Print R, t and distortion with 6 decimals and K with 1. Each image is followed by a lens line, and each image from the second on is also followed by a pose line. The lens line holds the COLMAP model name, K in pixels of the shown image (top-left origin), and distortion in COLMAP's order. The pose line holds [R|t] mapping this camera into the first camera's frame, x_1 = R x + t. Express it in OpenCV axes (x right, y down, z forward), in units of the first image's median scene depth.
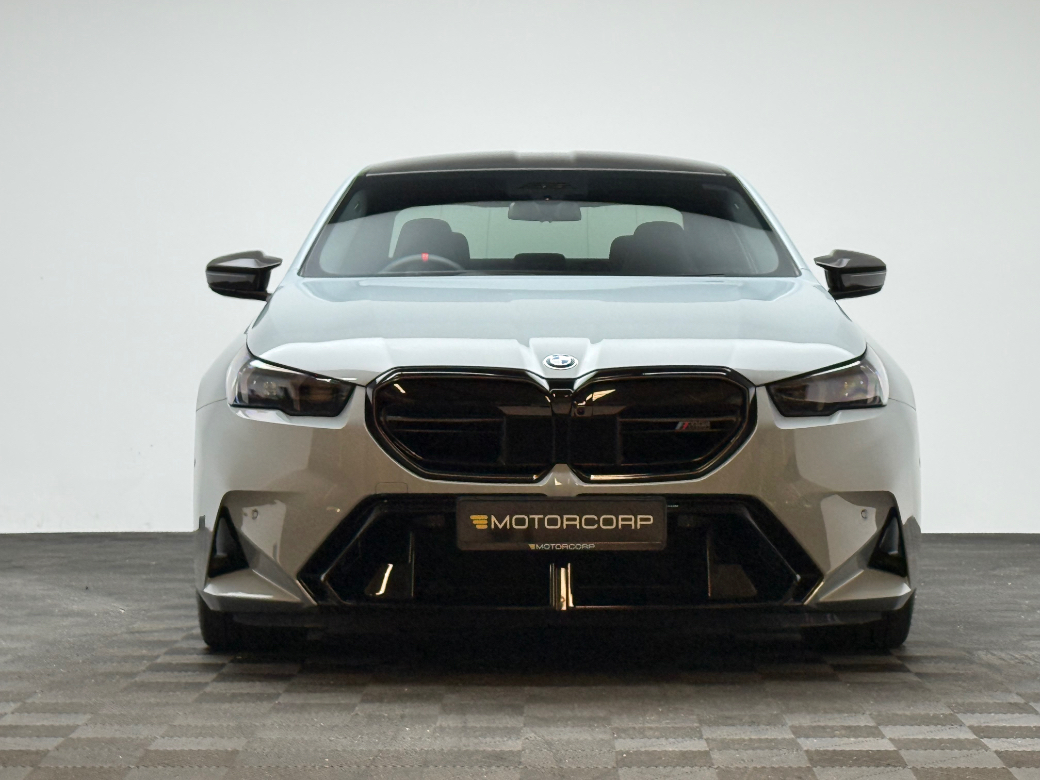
lens RADIAL K [[2966.0, 0, 520.0], [0, 2966.0, 390.0], [0, 0, 1]] dist [1.669775, -0.062839]
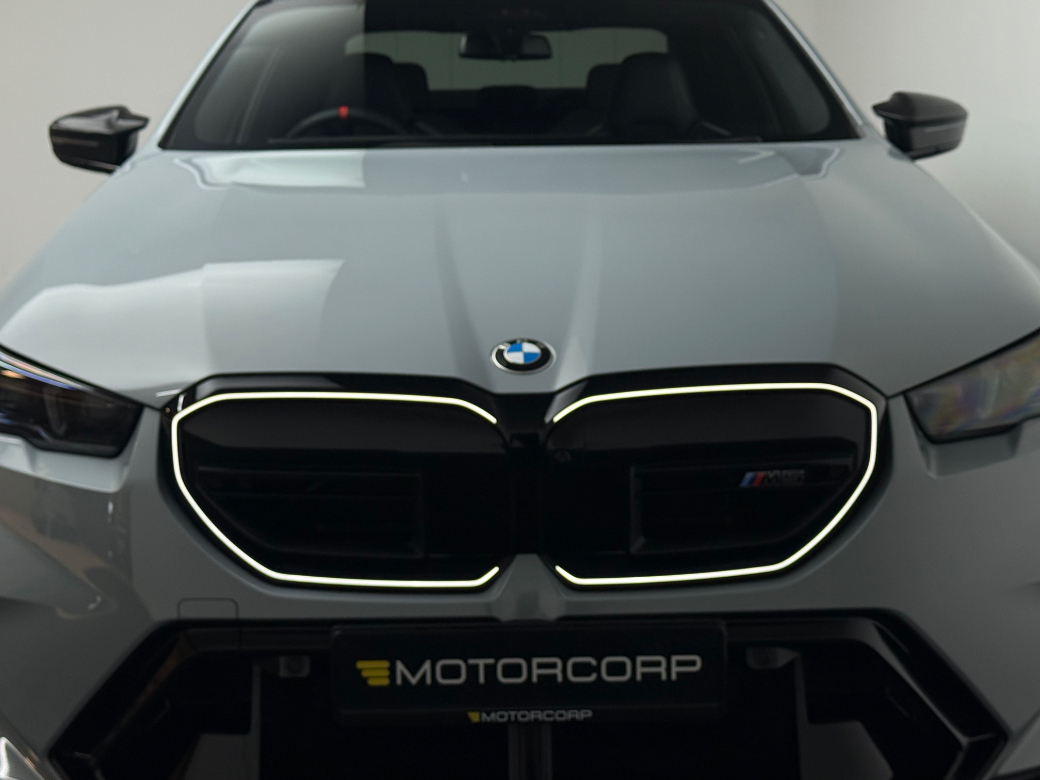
lens RADIAL K [[1773.8, 0, 520.0], [0, 1773.8, 390.0], [0, 0, 1]] dist [-0.009159, 2.082444]
pose [[0.999860, -0.016575, -0.002334, 0.013938], [0.016737, 0.988274, 0.151769, -0.053051], [-0.000209, -0.151787, 0.988413, 0.694924]]
